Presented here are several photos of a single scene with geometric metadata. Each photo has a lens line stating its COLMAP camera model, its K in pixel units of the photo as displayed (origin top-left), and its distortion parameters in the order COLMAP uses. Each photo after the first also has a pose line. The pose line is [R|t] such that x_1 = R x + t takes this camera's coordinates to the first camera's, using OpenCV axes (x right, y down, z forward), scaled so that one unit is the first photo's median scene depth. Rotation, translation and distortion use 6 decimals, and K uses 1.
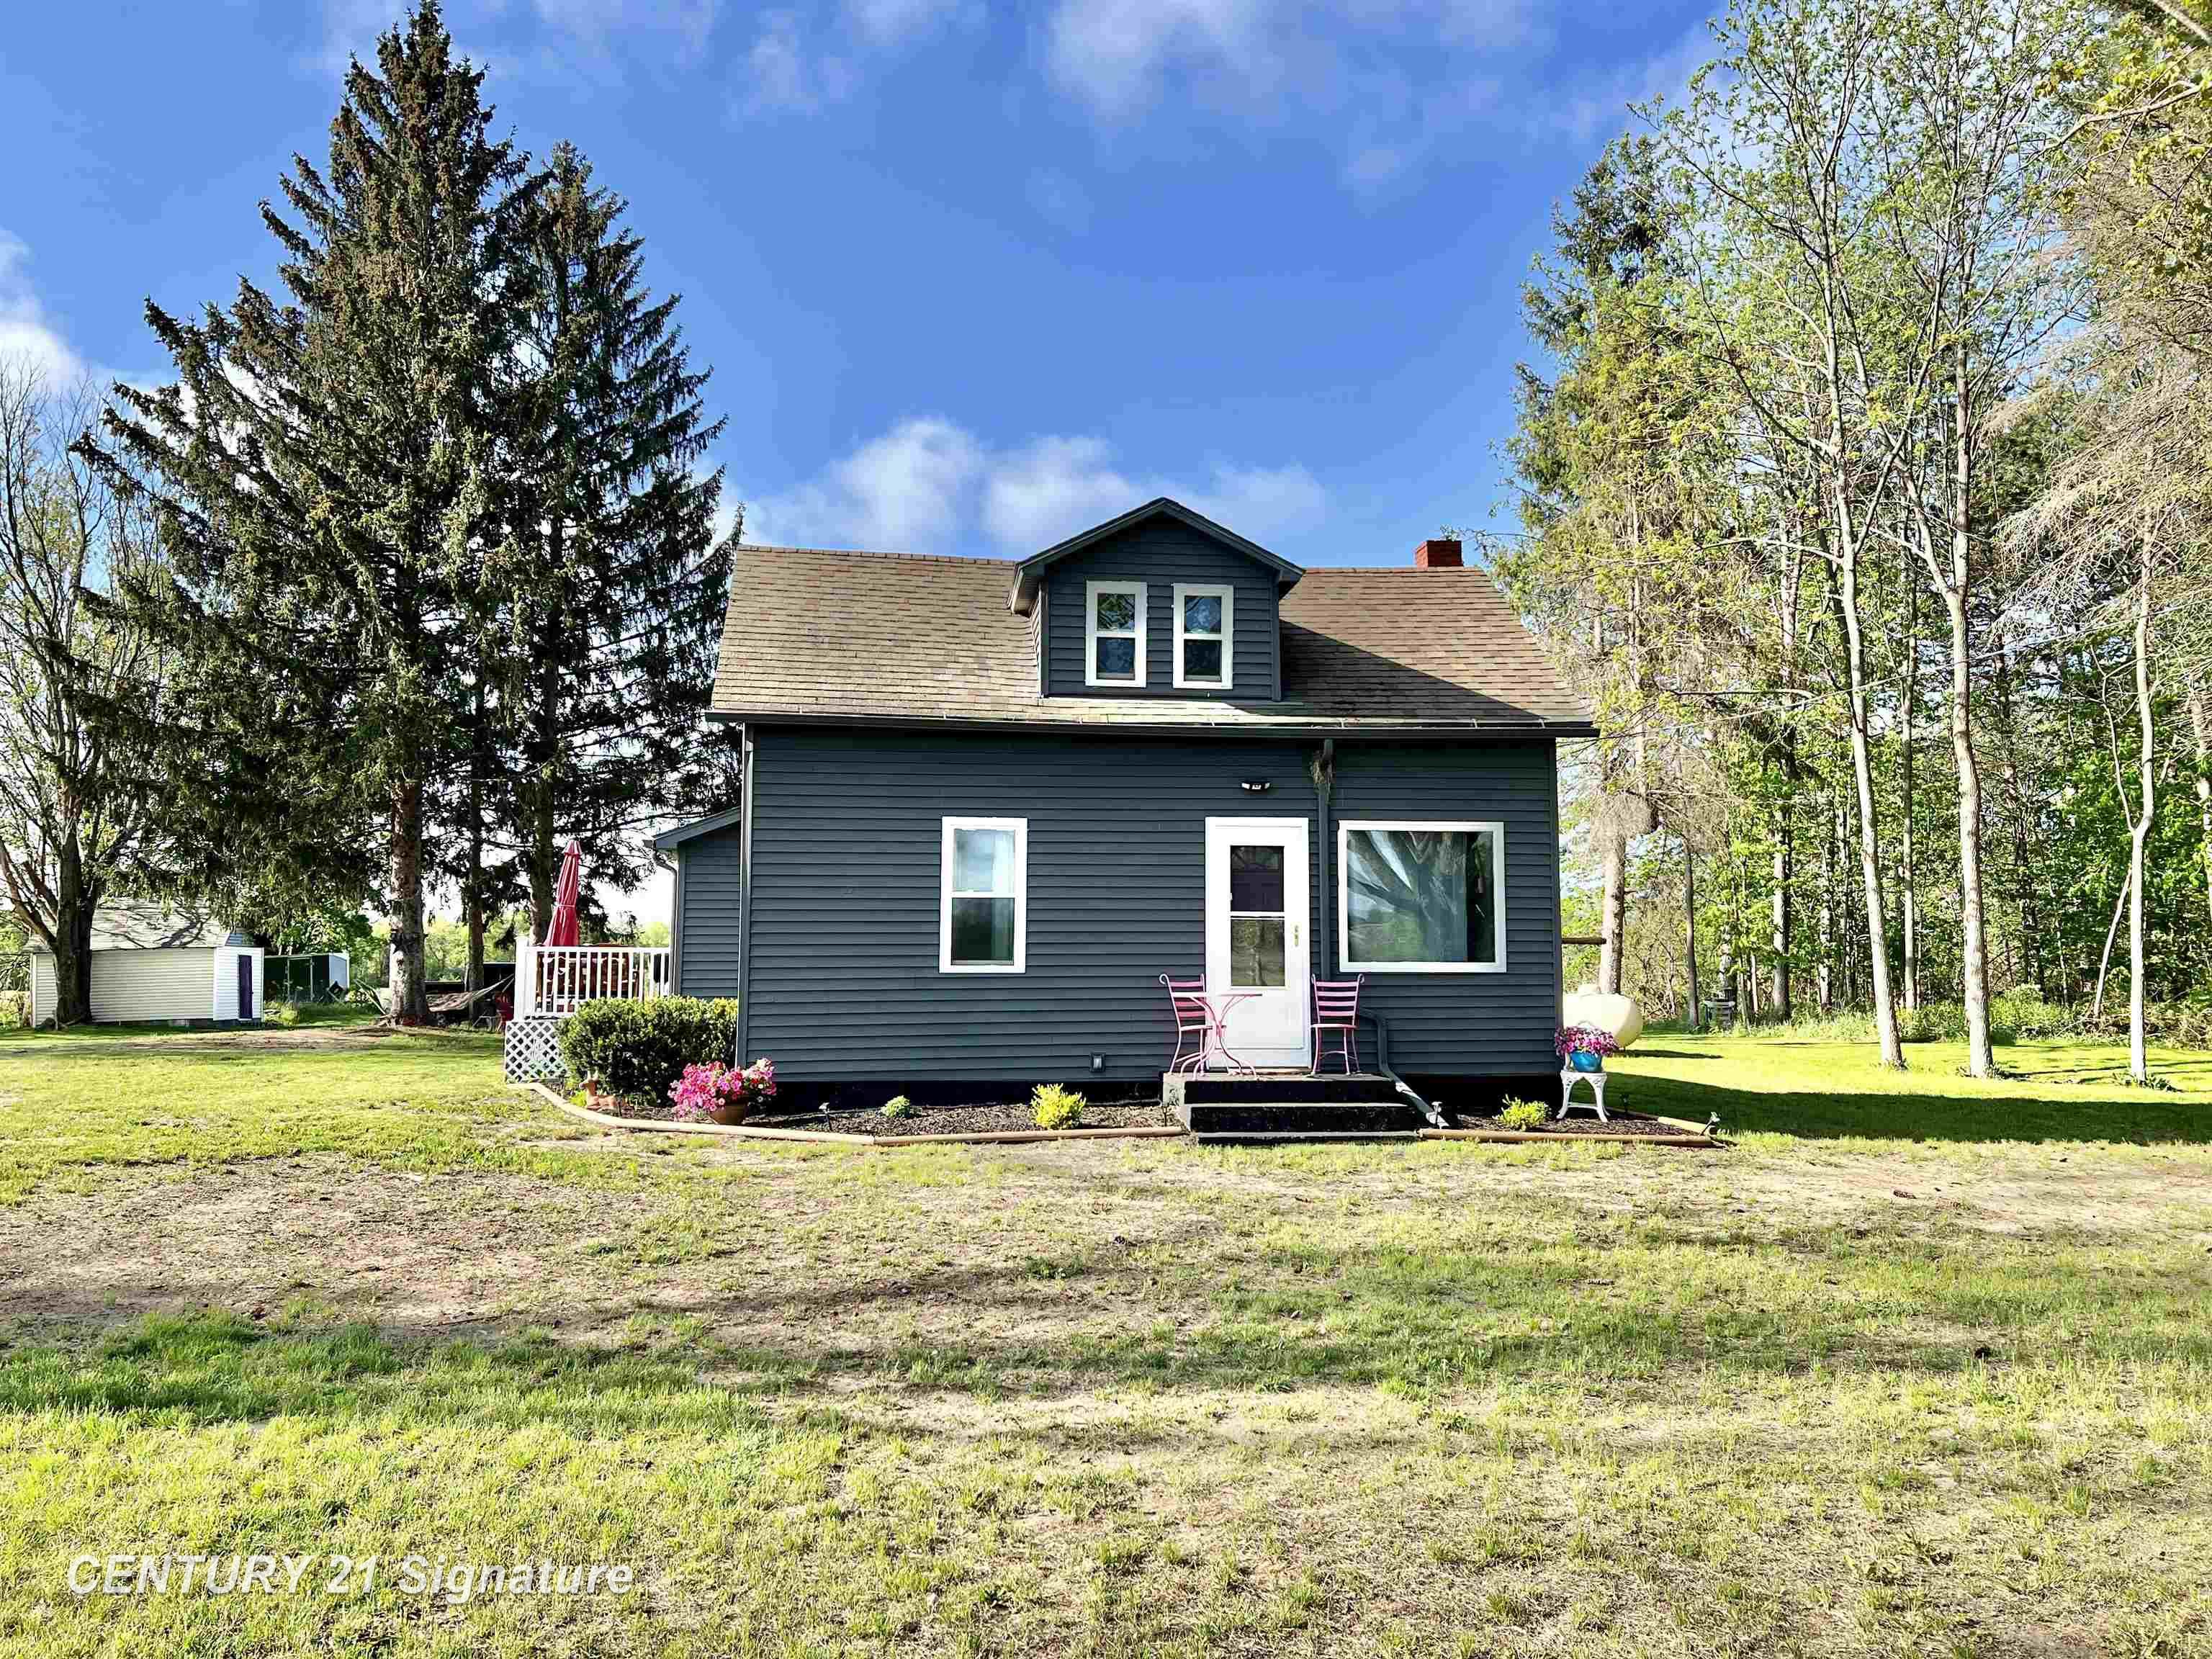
lens RADIAL K [[1678.1, 0, 1104.6], [0, 1678.1, 810.4], [0, 0, 1]] dist [0.048963, -0.004063]
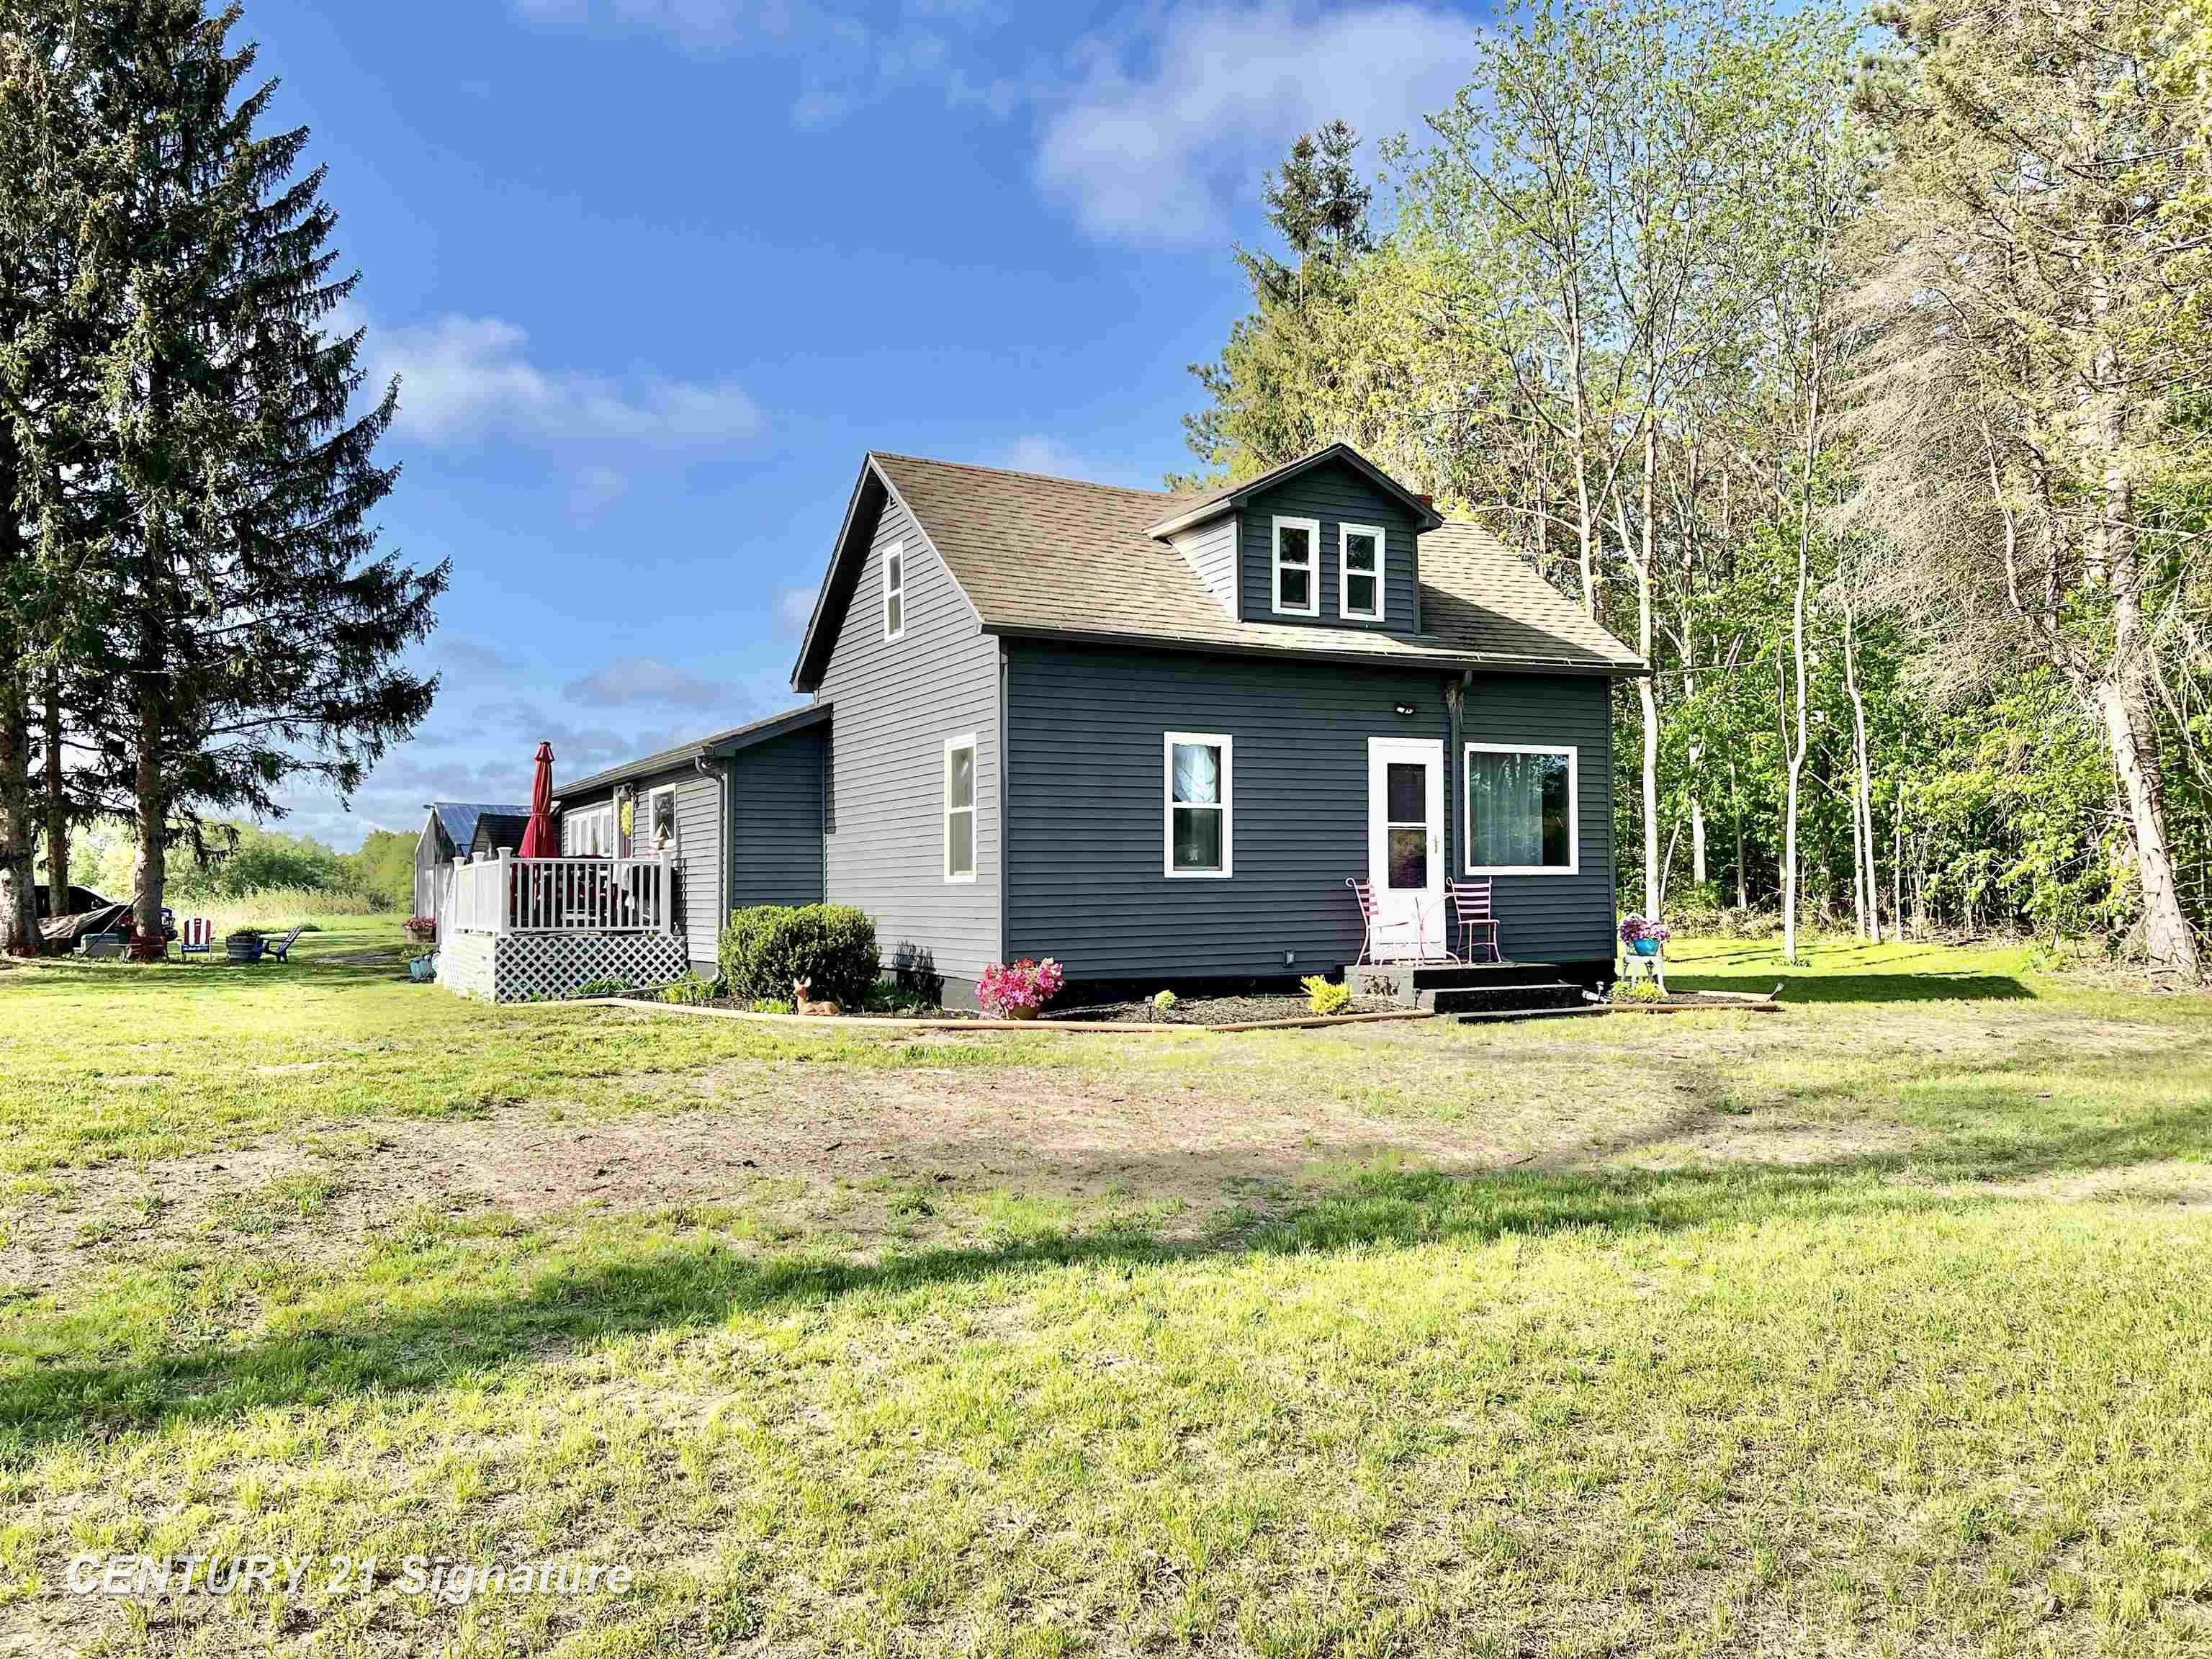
lens RADIAL K [[1678.1, 0, 1098.4], [0, 1678.1, 831.2], [0, 0, 1]] dist [0.048963, -0.004063]
pose [[0.938585, 0.003236, 0.345034, -0.489442], [-0.023168, 0.998290, 0.053660, 0.010669], [-0.344270, -0.058358, 0.937055, 0.015031]]
